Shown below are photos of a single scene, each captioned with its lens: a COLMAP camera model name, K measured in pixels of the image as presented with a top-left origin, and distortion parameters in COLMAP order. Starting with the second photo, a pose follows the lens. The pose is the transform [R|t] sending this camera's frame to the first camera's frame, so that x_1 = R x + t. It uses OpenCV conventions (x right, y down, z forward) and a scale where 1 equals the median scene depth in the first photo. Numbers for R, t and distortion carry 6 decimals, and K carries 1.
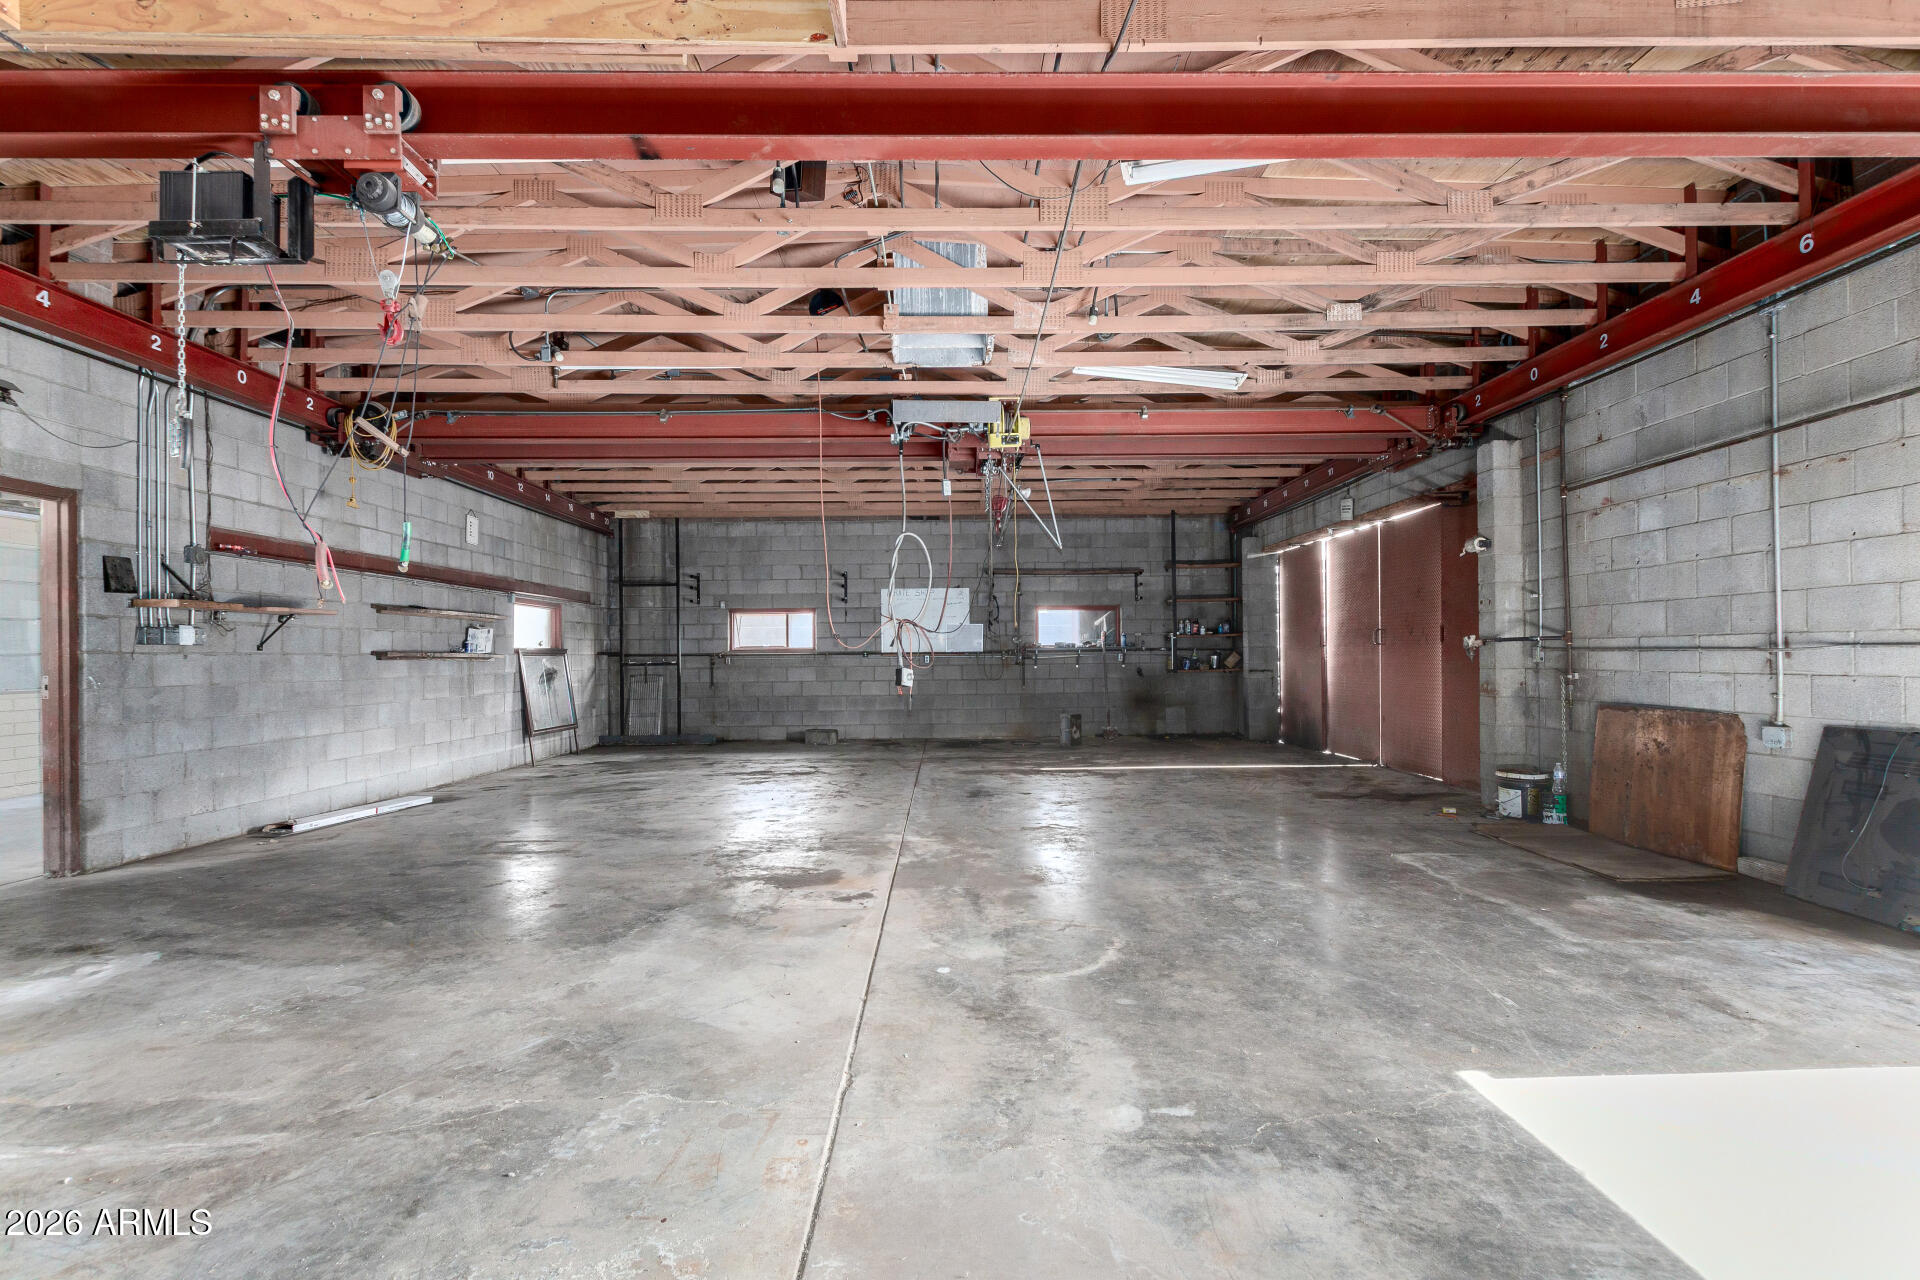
lens RADIAL K [[884.0, 0, 964.3], [0, 884.0, 643.5], [0, 0, 1]] dist [0.008969, -0.004639]
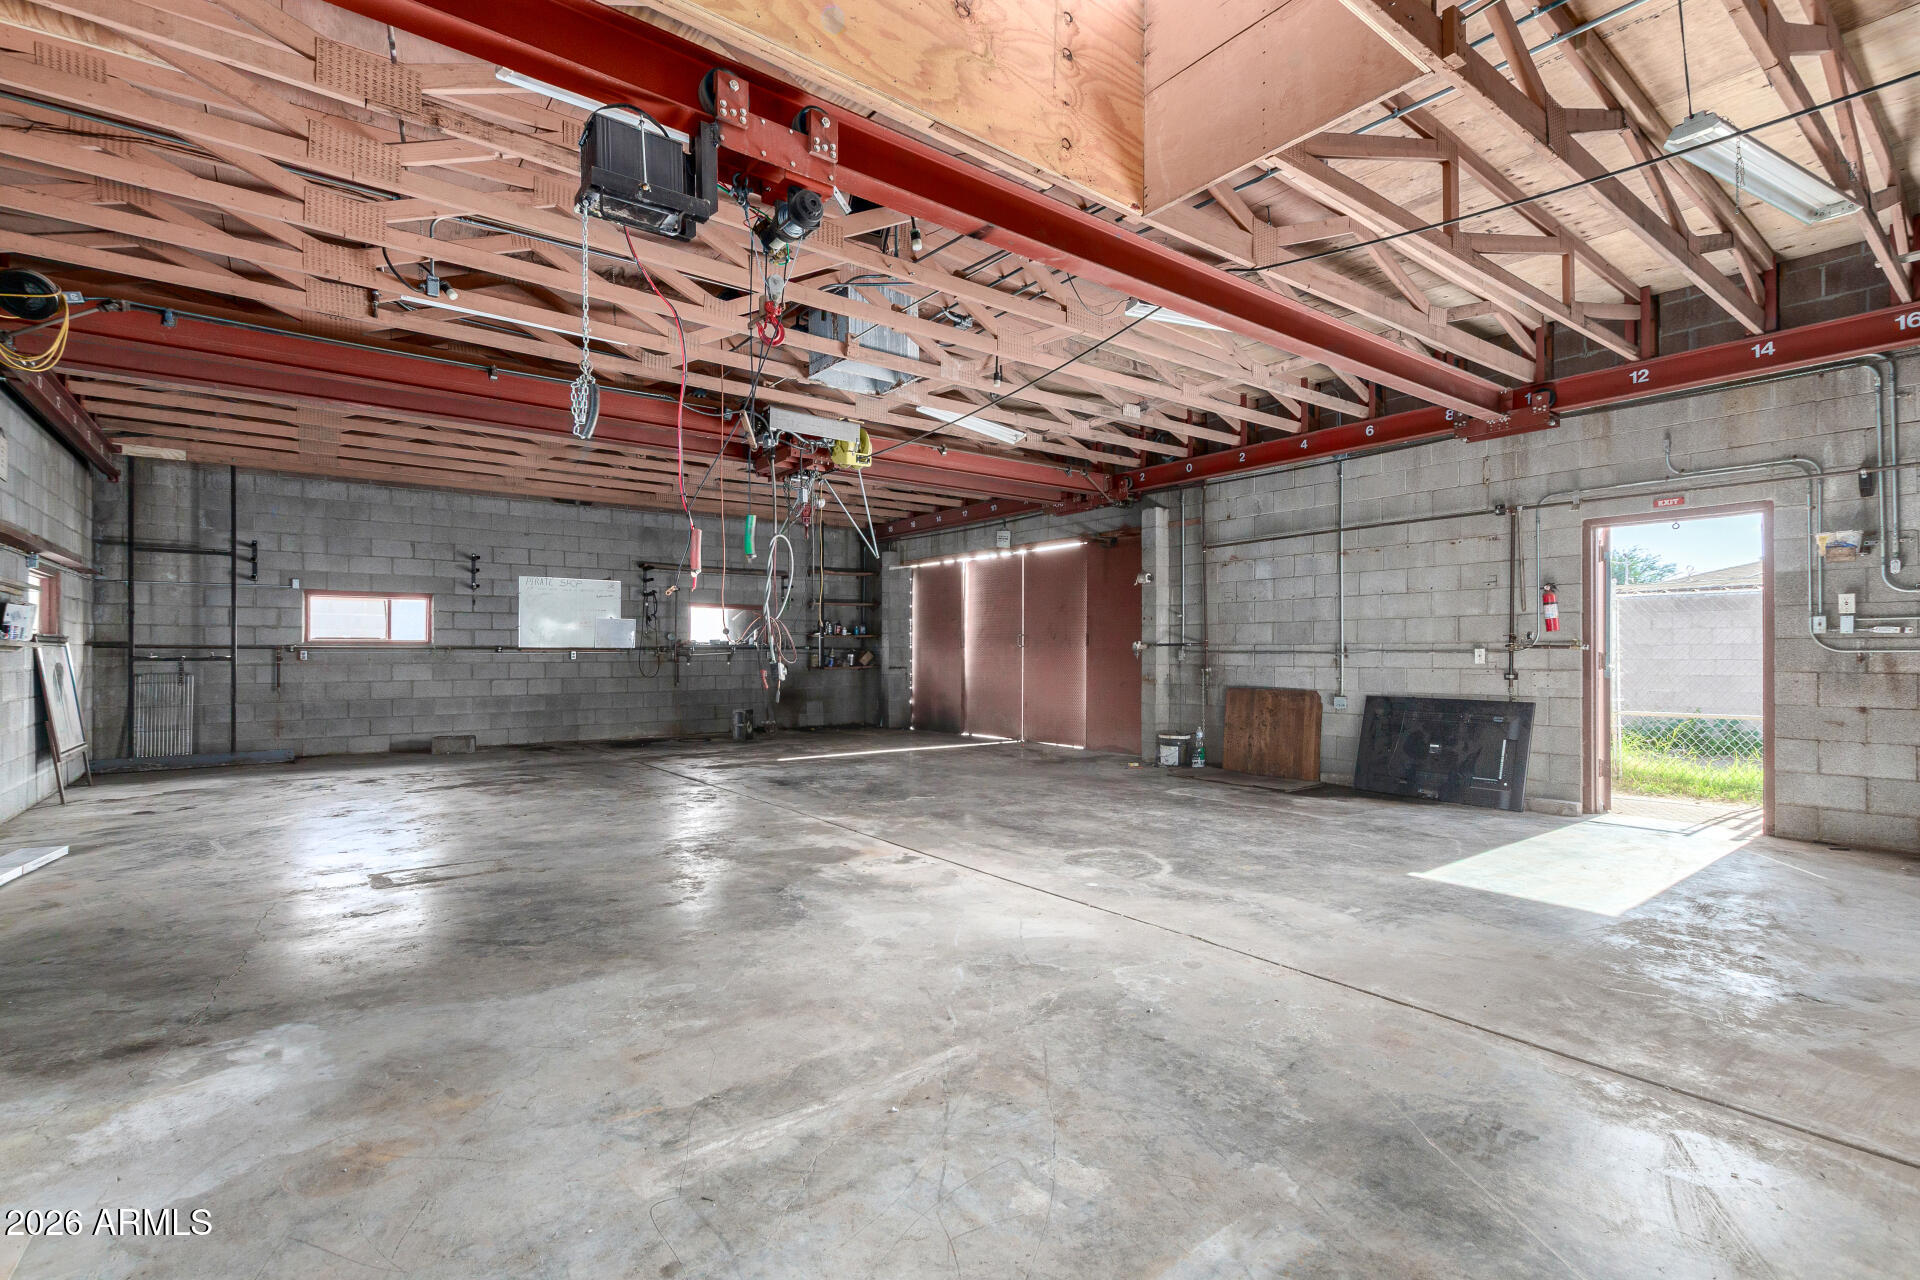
lens RADIAL K [[884.0, 0, 984.0], [0, 884.0, 649.8], [0, 0, 1]] dist [0.008969, -0.004639]
pose [[0.799843, 0.011864, 0.600092, -0.535037], [-0.016638, 0.999859, 0.002409, 0.005288], [-0.599979, -0.011911, 0.799927, 0.011627]]
